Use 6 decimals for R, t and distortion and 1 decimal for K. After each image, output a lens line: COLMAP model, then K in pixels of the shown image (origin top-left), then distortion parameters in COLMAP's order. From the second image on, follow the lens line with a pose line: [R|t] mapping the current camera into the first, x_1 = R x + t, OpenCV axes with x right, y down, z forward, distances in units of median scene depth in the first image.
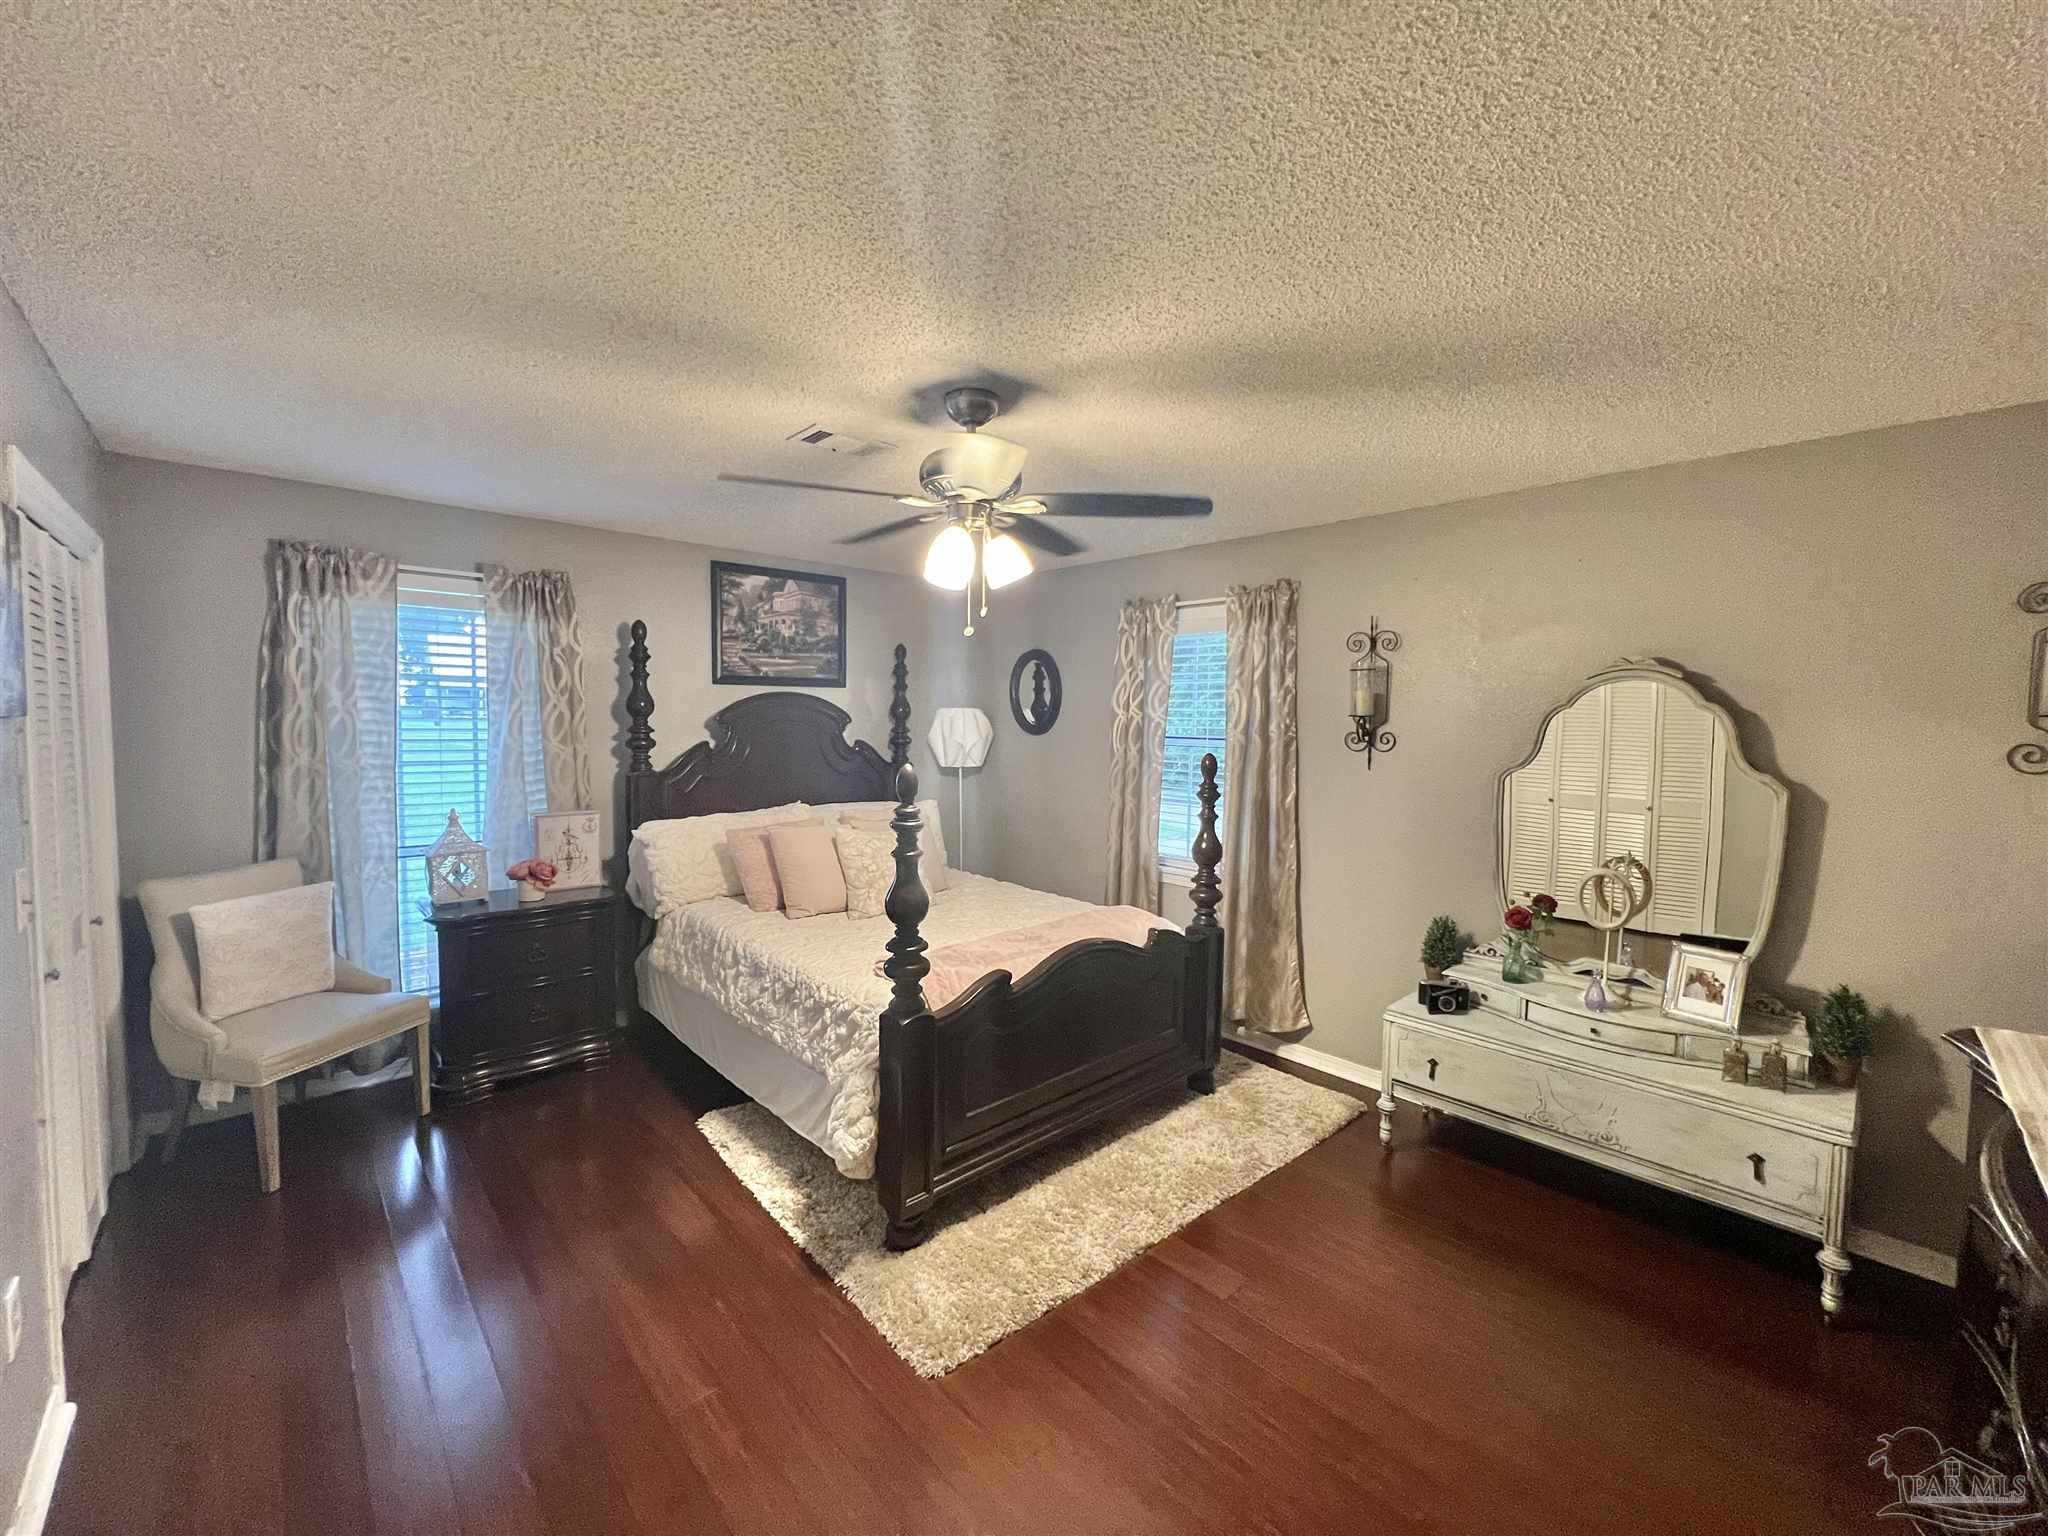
lens RADIAL K [[819.5, 0, 1022.7], [0, 819.5, 761.4], [0, 0, 1]] dist [-0.005898, 0.002068]
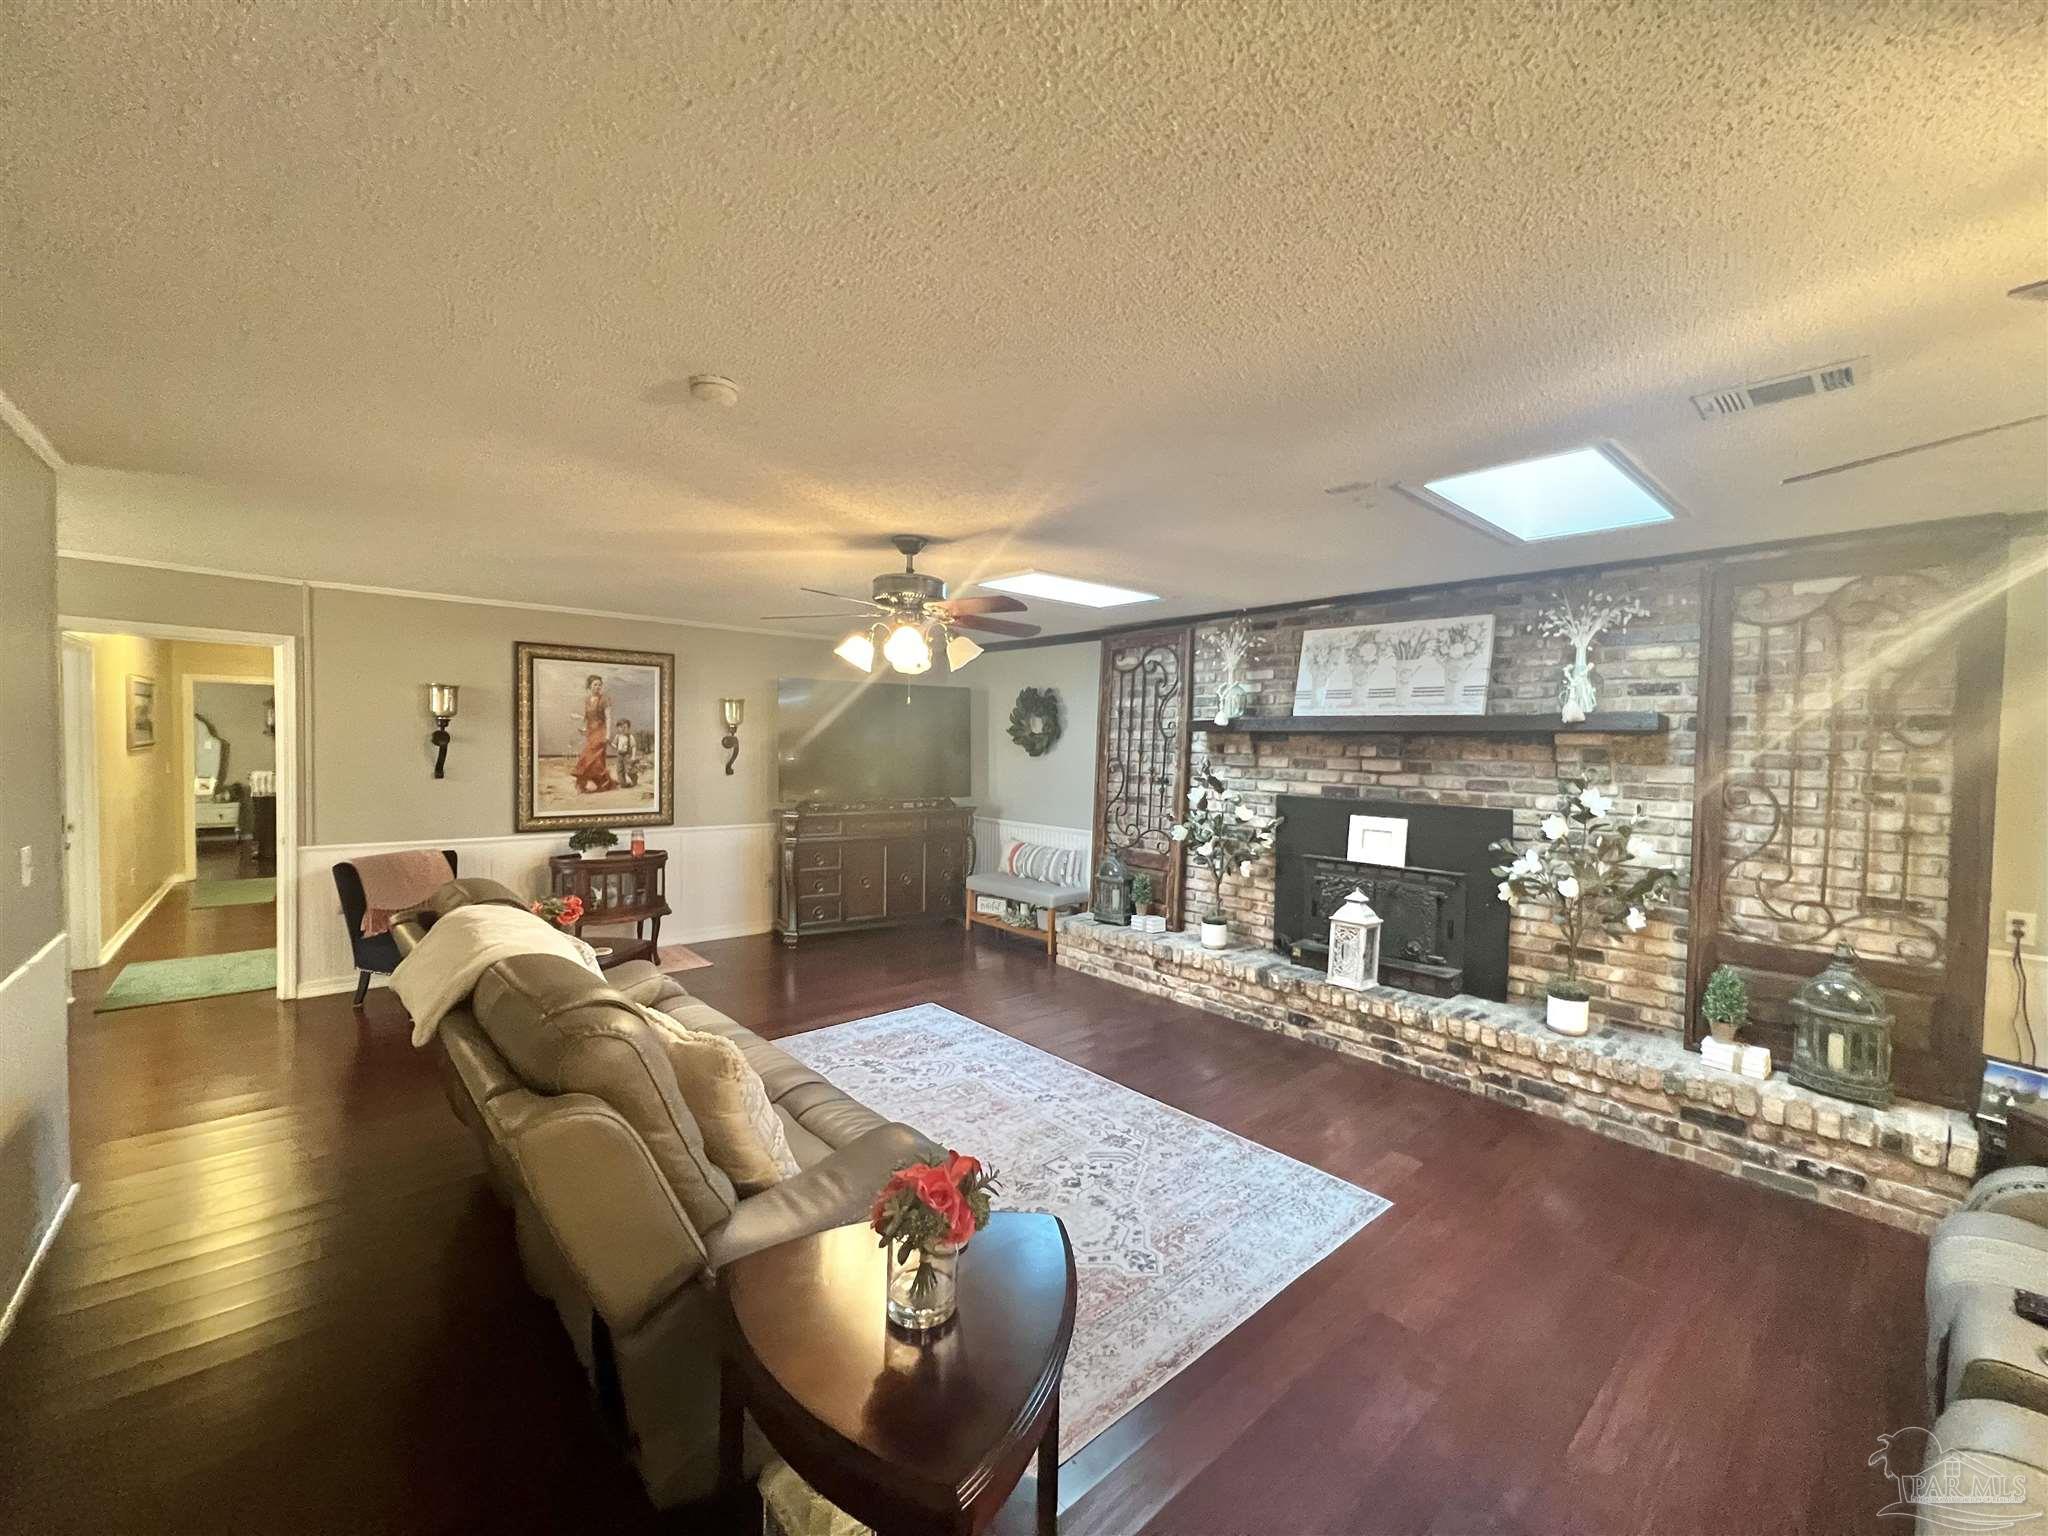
lens RADIAL K [[819.5, 0, 1017.2], [0, 819.5, 768.5], [0, 0, 1]] dist [-0.005898, 0.002068]
pose [[0.039155, -0.042447, 0.998331, -3.364153], [0.030374, 0.998686, 0.041271, 0.131351], [-0.998771, 0.028707, 0.040392, -3.533348]]
